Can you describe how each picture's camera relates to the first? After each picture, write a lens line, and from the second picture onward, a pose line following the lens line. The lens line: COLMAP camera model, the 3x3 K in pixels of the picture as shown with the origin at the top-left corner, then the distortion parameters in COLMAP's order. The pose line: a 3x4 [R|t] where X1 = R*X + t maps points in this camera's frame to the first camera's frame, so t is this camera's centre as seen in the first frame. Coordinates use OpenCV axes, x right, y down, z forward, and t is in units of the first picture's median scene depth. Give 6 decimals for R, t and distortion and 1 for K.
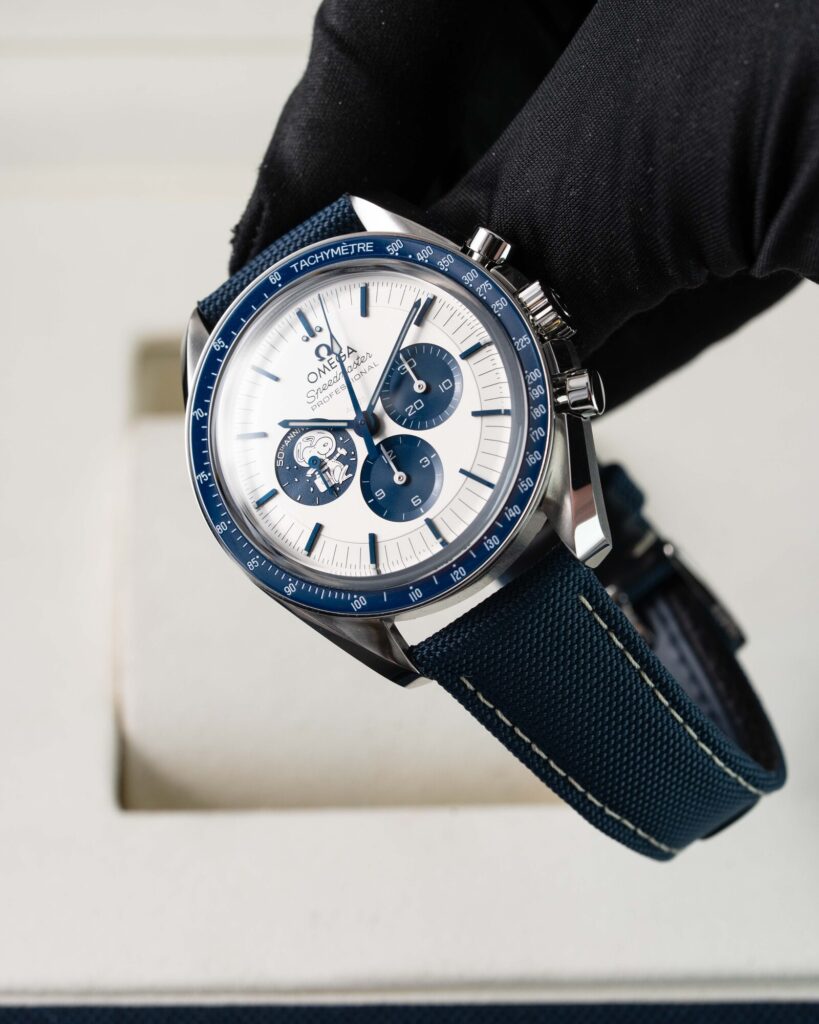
lens RADIAL K [[4422.3, 0, 409.5], [0, 4422.3, 512.0], [0, 0, 1]] dist [-0.189518, -0.417593]
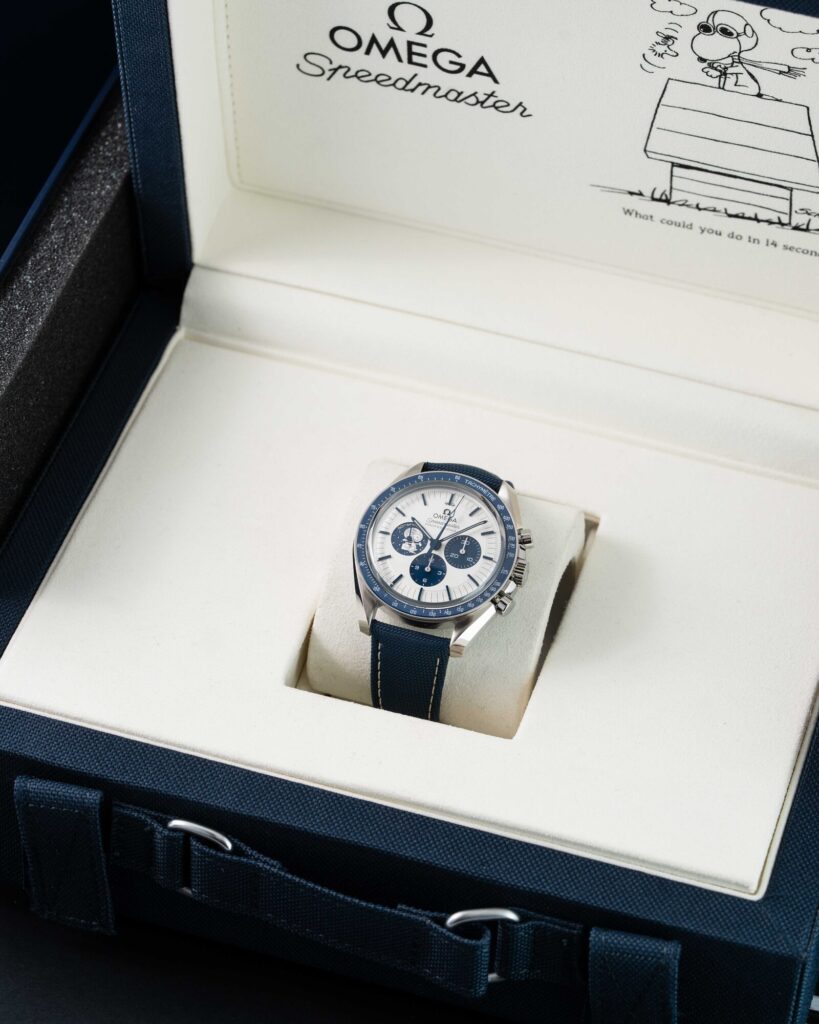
lens RADIAL K [[4422.3, 0, 409.5], [0, 4422.3, 512.0], [0, 0, 1]] dist [-0.189518, -0.417593]
pose [[0.638220, 0.767930, -0.054387, 0.096918], [-0.768472, 0.631253, -0.104741, 0.228554], [-0.046102, 0.108643, 0.993011, -1.359704]]
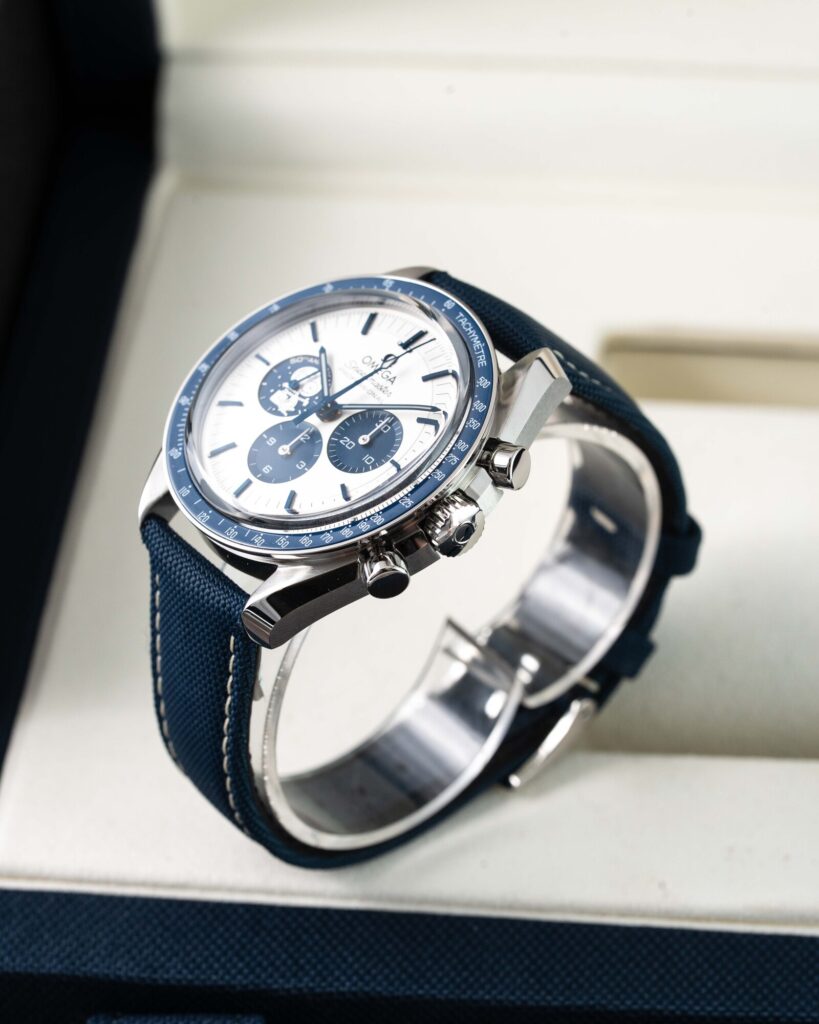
lens RADIAL K [[4422.3, 0, 409.5], [0, 4422.3, 512.0], [0, 0, 1]] dist [-0.189518, -0.417593]
pose [[0.210313, 0.902157, -0.376670, 0.431490], [-0.897675, 0.330811, 0.291106, -0.349797], [0.387230, 0.276904, 0.879418, 0.045754]]
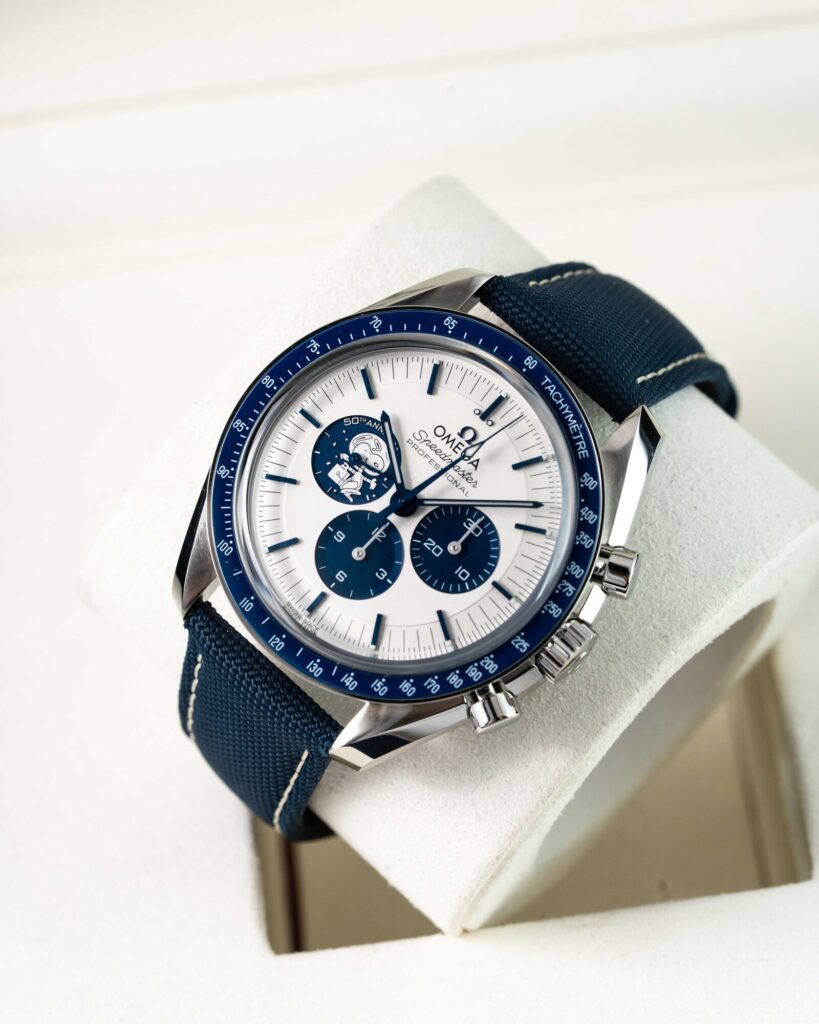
lens RADIAL K [[4422.3, 0, 409.5], [0, 4422.3, 512.0], [0, 0, 1]] dist [-0.189518, -0.417593]
pose [[0.291614, 0.948192, 0.126067, -0.129237], [-0.937734, 0.257386, 0.233253, -0.245531], [0.188721, -0.186238, 0.964210, 0.067067]]
